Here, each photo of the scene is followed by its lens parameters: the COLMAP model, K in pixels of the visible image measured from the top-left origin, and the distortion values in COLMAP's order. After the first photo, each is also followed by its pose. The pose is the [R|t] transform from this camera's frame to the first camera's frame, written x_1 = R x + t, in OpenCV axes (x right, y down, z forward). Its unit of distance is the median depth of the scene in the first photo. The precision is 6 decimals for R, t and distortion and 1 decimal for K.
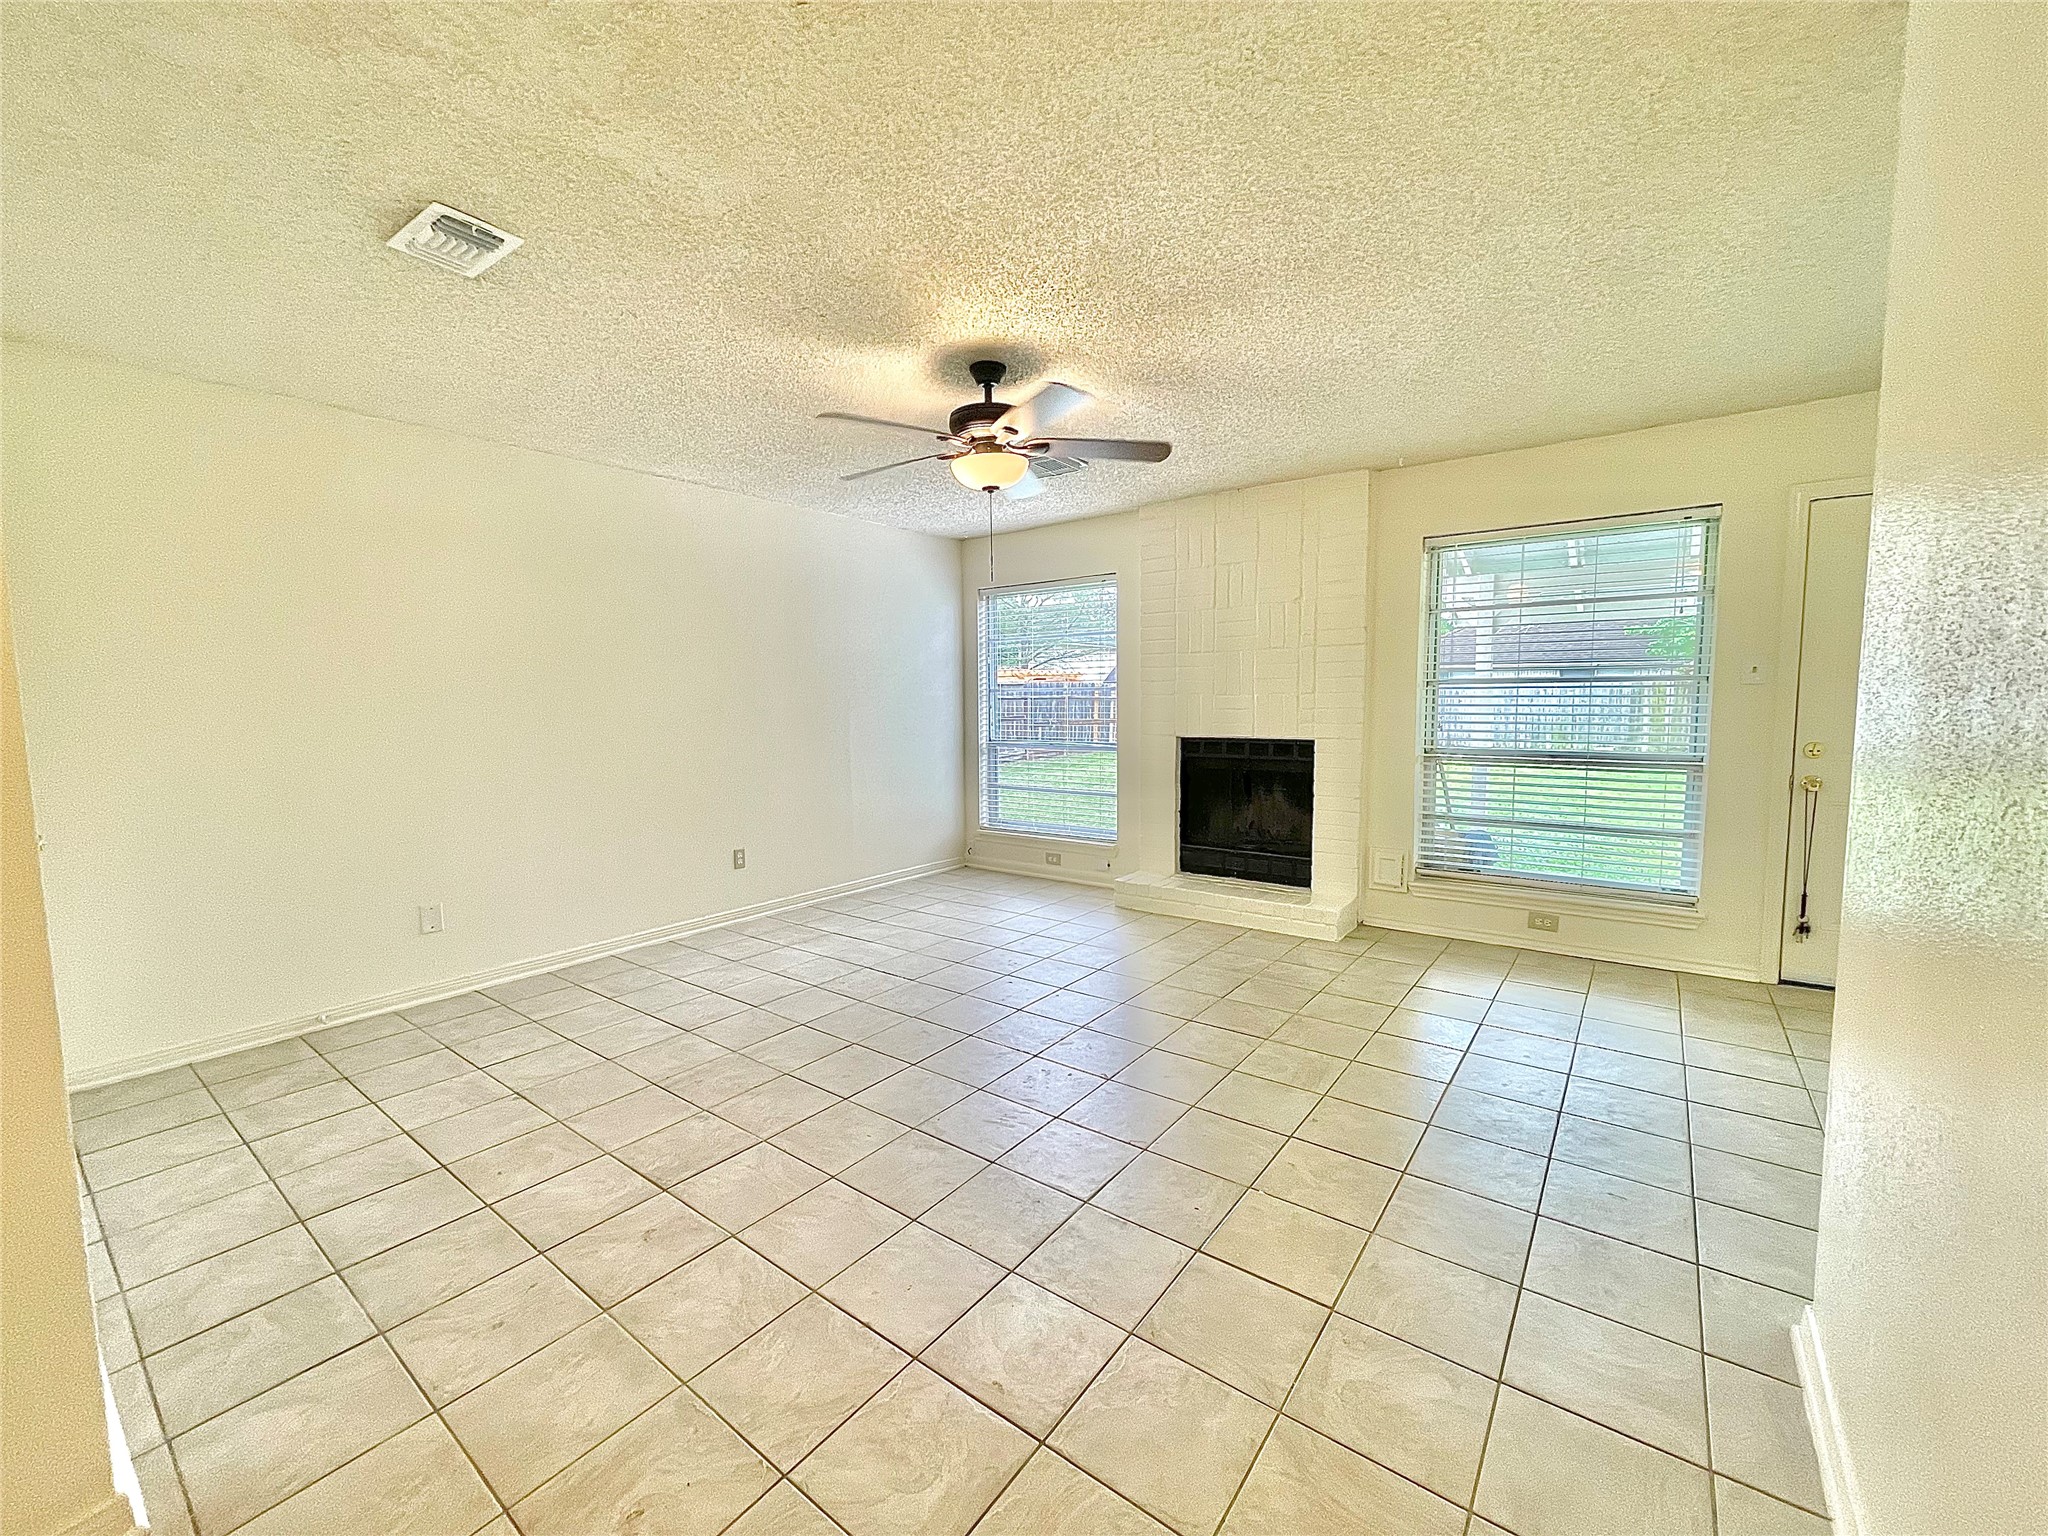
lens RADIAL K [[829.7, 0, 1023.1], [0, 829.7, 768.2], [0, 0, 1]] dist [-0.003513, -0.000210]
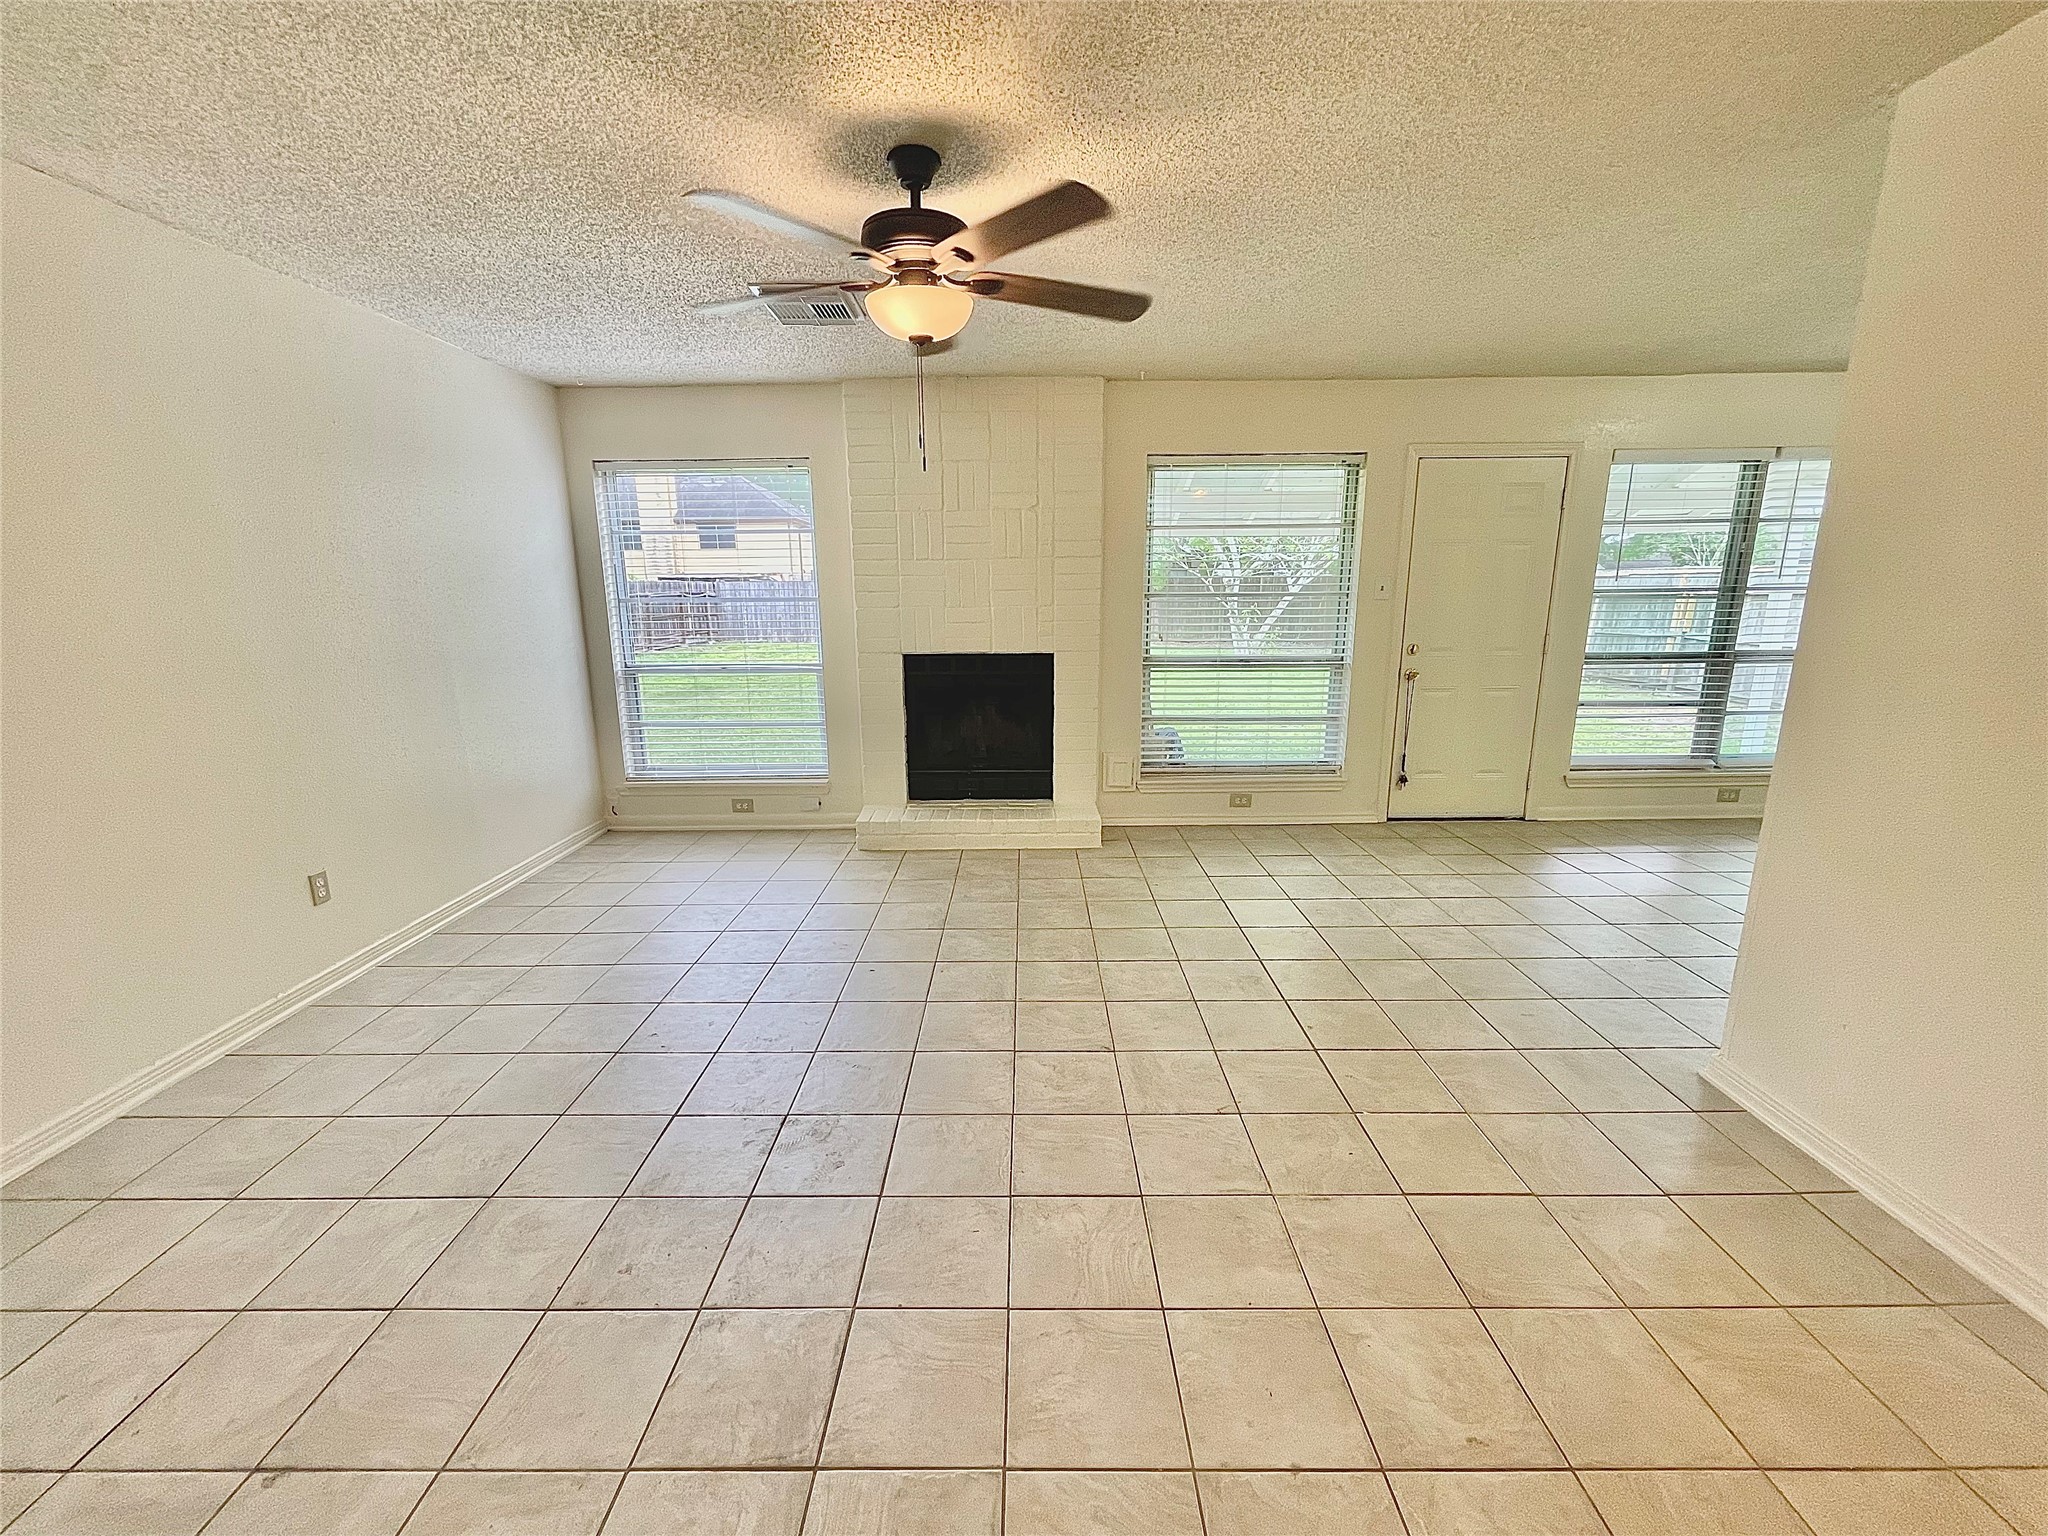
lens RADIAL K [[829.7, 0, 1022.4], [0, 829.7, 762.7], [0, 0, 1]] dist [-0.003513, -0.000210]
pose [[0.797323, -0.120571, 0.591387, -0.300442], [0.050688, 0.989758, 0.133451, -0.040656], [-0.601420, -0.076427, 0.795269, 0.226511]]
